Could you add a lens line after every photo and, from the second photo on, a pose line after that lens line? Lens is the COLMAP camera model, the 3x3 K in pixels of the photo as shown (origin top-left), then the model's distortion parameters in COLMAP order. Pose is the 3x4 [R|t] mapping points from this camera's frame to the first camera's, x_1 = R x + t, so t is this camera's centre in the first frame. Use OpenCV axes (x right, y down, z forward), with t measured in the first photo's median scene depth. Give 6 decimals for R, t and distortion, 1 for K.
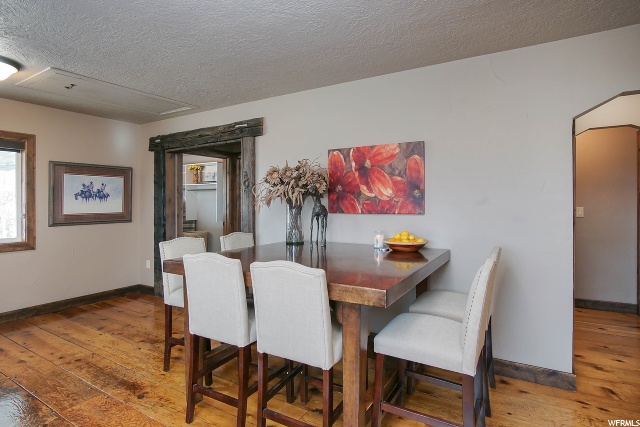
lens RADIAL K [[342.0, 0, 317.8], [0, 342.0, 207.6], [0, 0, 1]] dist [-0.022624, 0.001532]
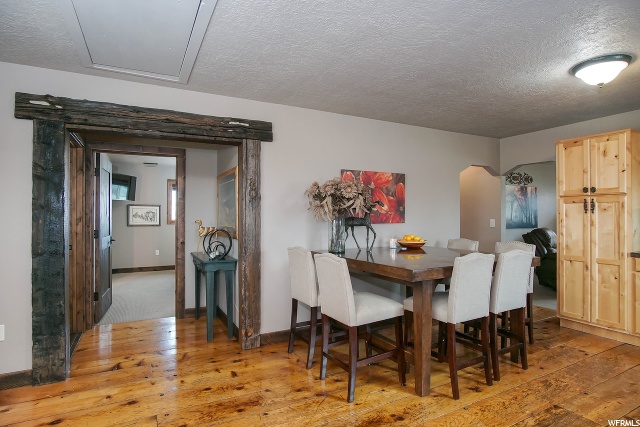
lens RADIAL K [[342.0, 0, 314.6], [0, 342.0, 212.8], [0, 0, 1]] dist [-0.022624, 0.001532]
pose [[0.527764, 0.002602, 0.849387, -1.110410], [0.006238, 0.999956, -0.006939, -0.016102], [-0.849368, 0.008961, 0.527725, 0.520355]]
